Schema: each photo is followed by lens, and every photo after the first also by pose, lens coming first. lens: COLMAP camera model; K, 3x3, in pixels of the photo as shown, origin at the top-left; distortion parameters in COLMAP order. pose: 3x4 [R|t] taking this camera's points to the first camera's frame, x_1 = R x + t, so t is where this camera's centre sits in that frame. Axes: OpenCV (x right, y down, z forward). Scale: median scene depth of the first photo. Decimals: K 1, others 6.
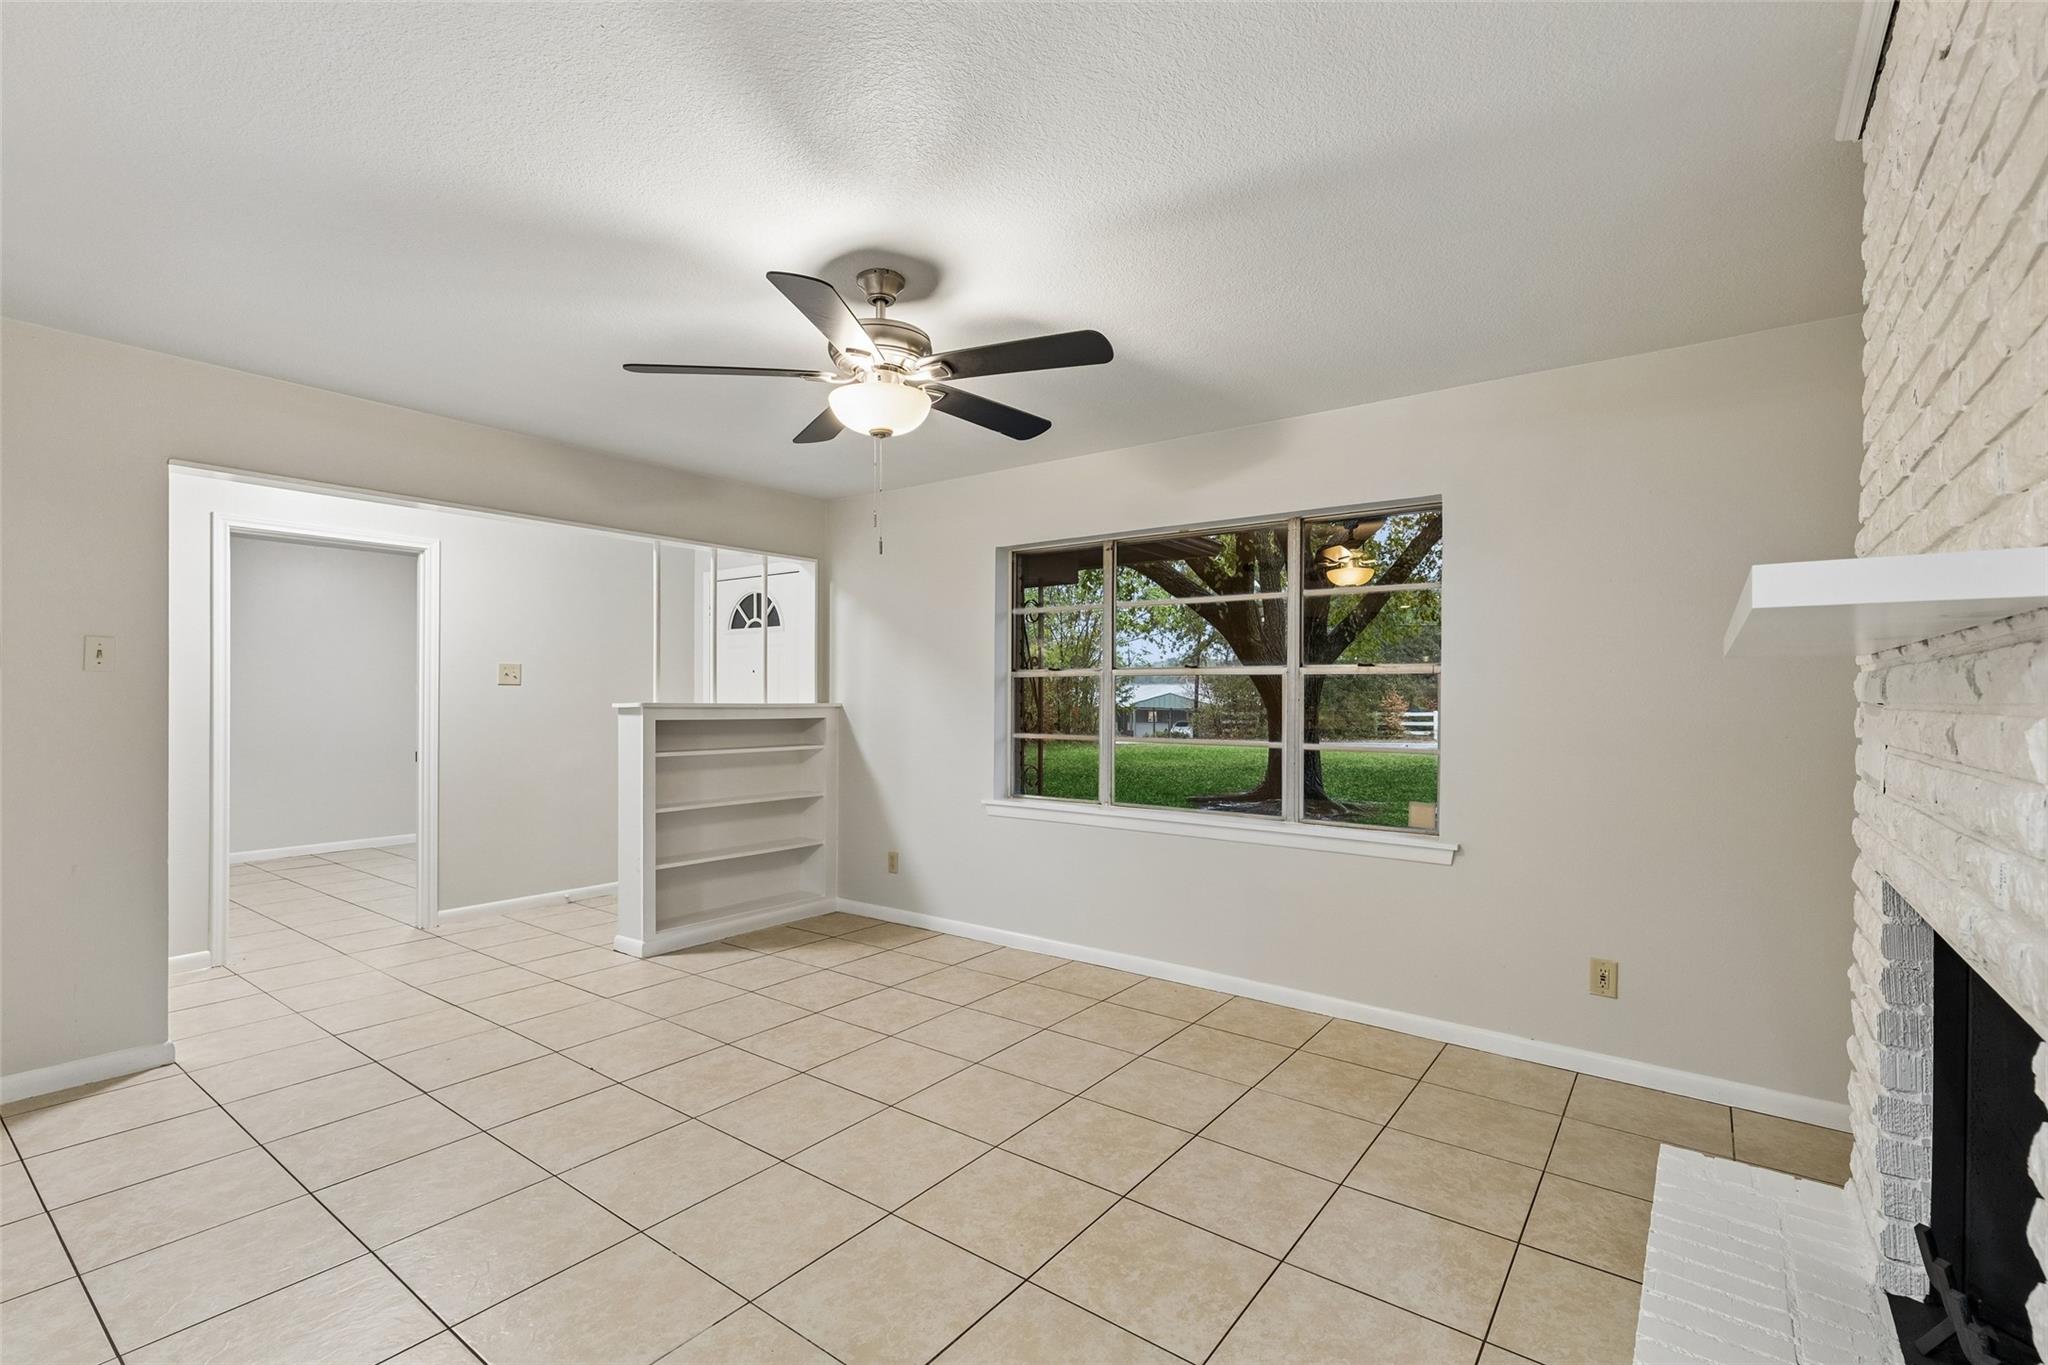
lens RADIAL K [[921.1, 0, 1018.9], [0, 921.1, 690.8], [0, 0, 1]] dist [0.004791, 0.000202]
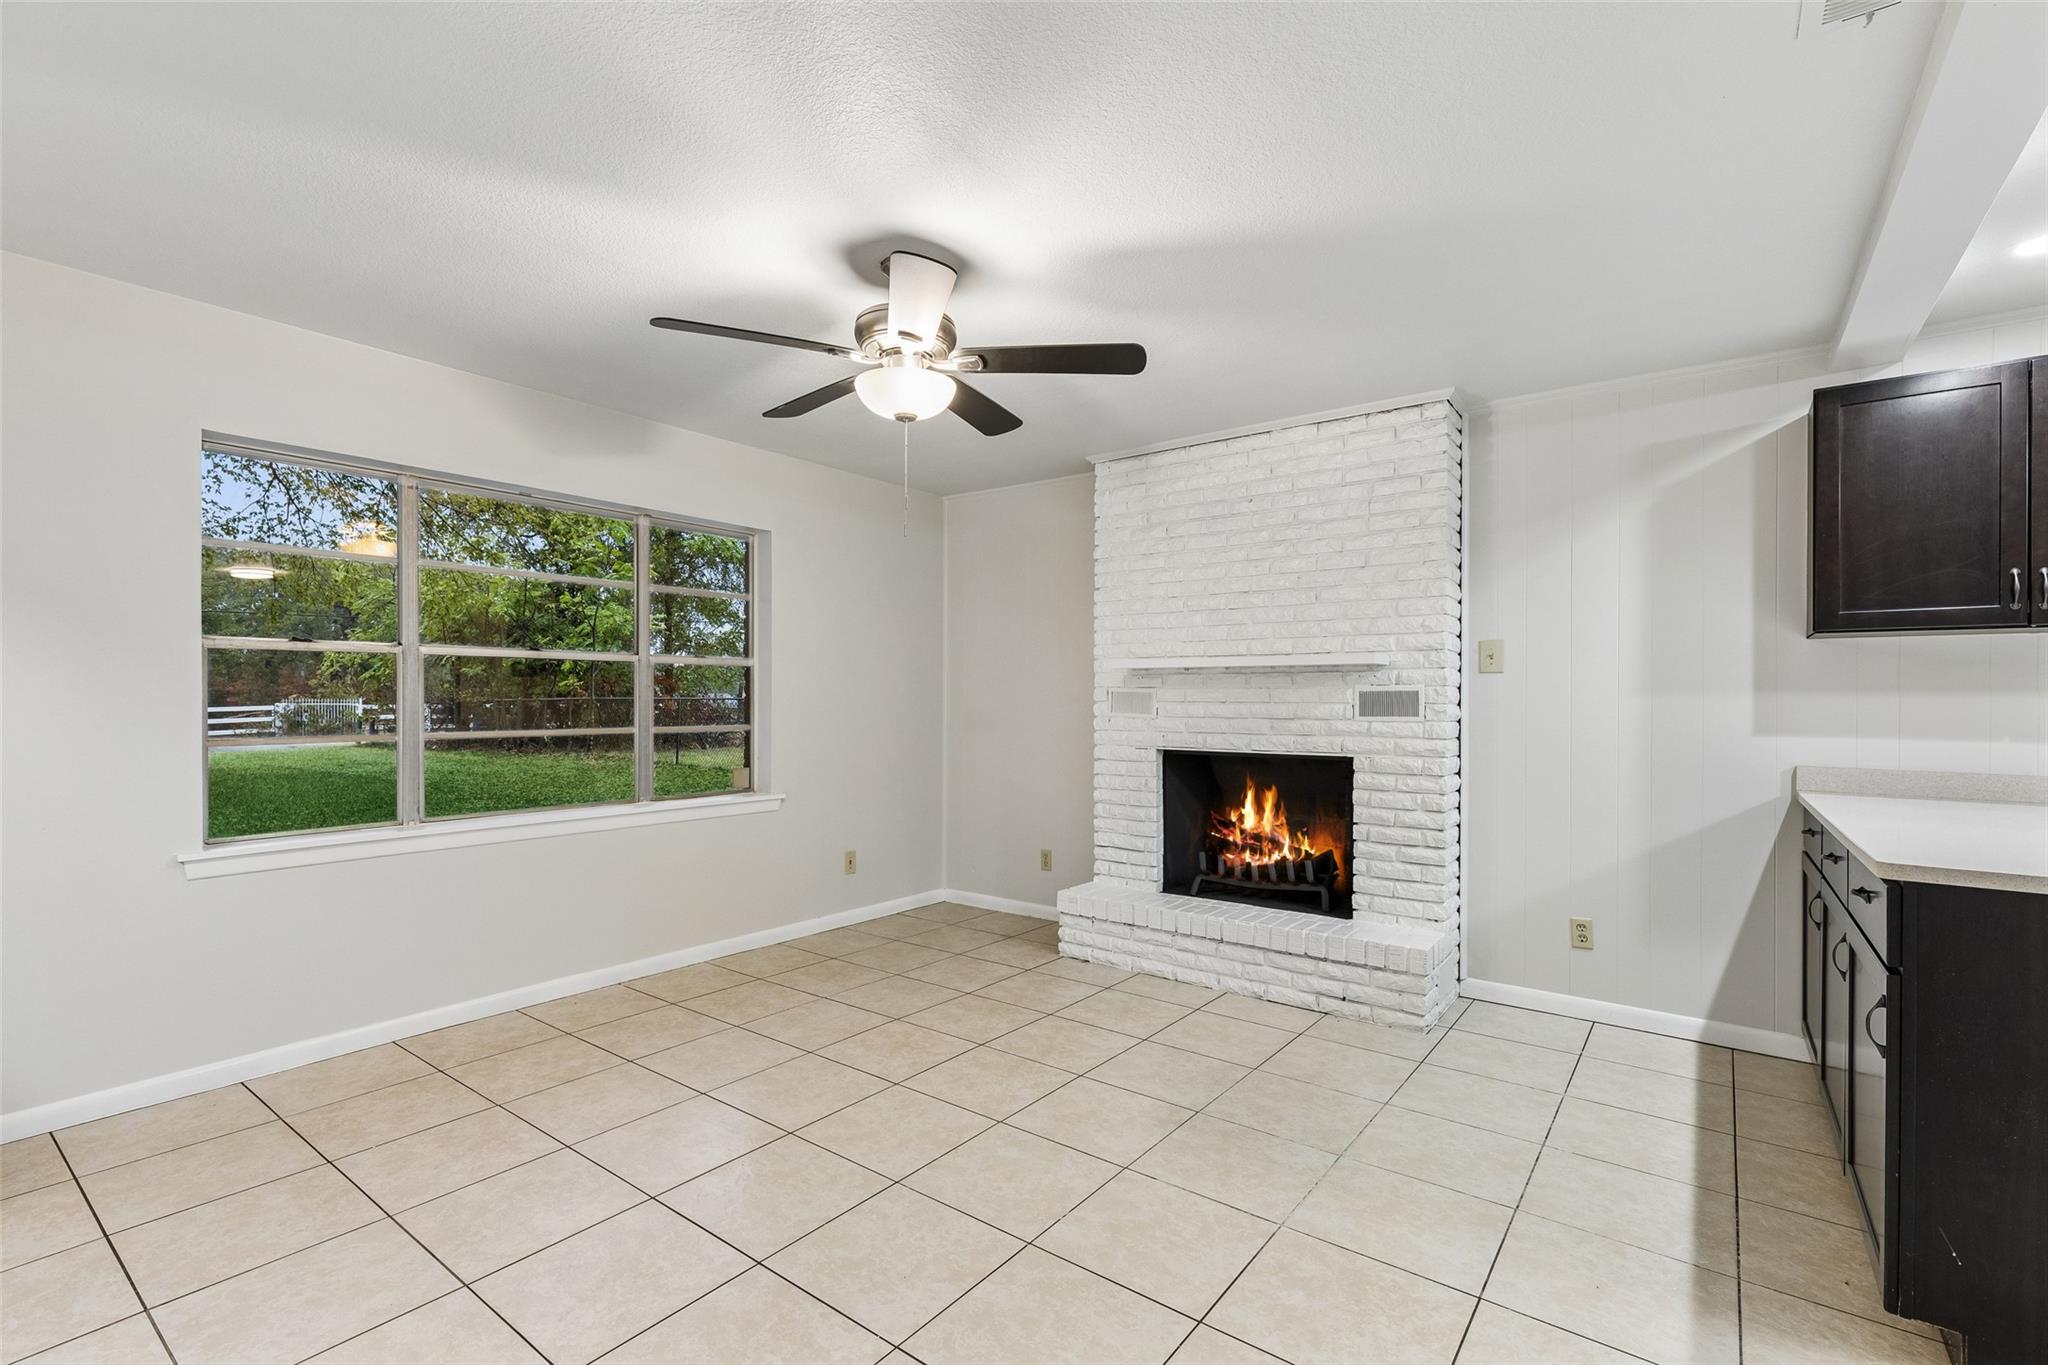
lens RADIAL K [[916.2, 0, 1016.1], [0, 916.2, 698.9], [0, 0, 1]] dist [0.001632, 0.000099]
pose [[0.006515, -0.007221, 0.999953, -0.830773], [-0.004930, 0.999962, 0.007253, 0.015670], [-0.999967, -0.004977, 0.006479, 0.628313]]
